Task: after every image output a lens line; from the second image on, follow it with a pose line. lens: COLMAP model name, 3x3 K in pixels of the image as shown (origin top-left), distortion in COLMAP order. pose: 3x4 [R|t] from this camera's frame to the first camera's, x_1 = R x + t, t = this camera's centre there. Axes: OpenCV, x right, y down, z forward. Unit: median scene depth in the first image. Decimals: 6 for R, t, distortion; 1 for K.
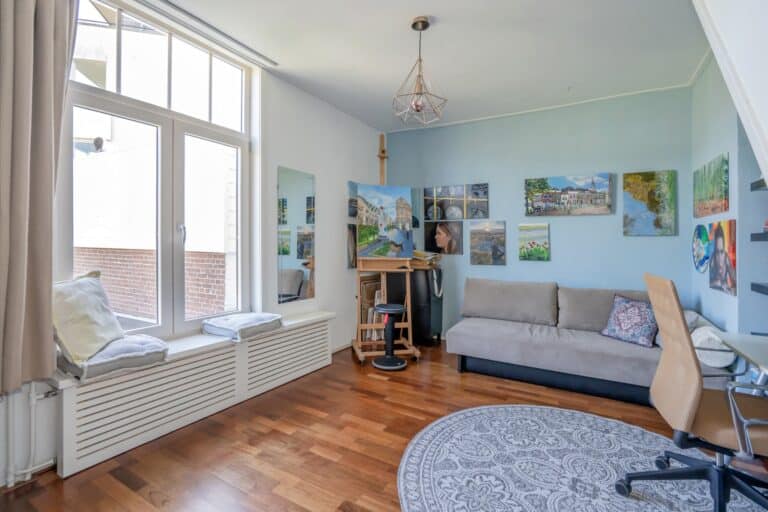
lens RADIAL K [[358.8, 0, 380.1], [0, 358.8, 250.5], [0, 0, 1]] dist [-0.001800, 0.000412]
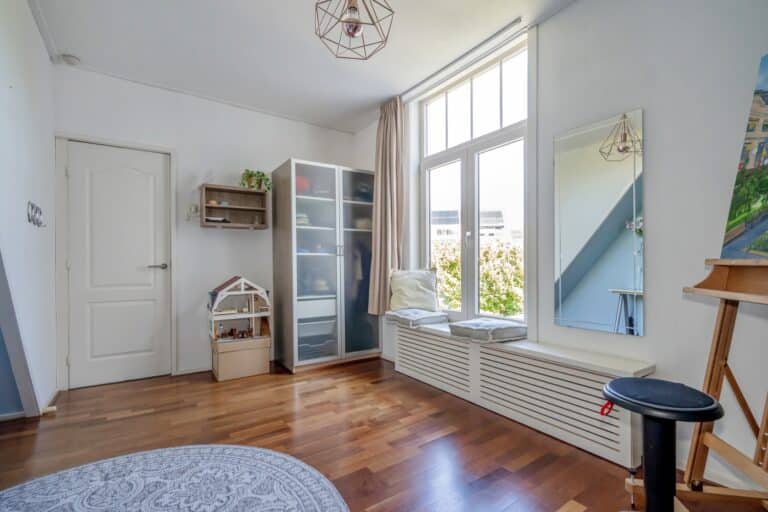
lens RADIAL K [[358.8, 0, 380.2], [0, 358.8, 261.1], [0, 0, 1]] dist [-0.001800, 0.000412]
pose [[-0.432335, -0.022751, -0.901426, 0.765342], [-0.016910, 0.999710, -0.017121, 0.061785], [0.901554, 0.007841, -0.432595, 1.452675]]
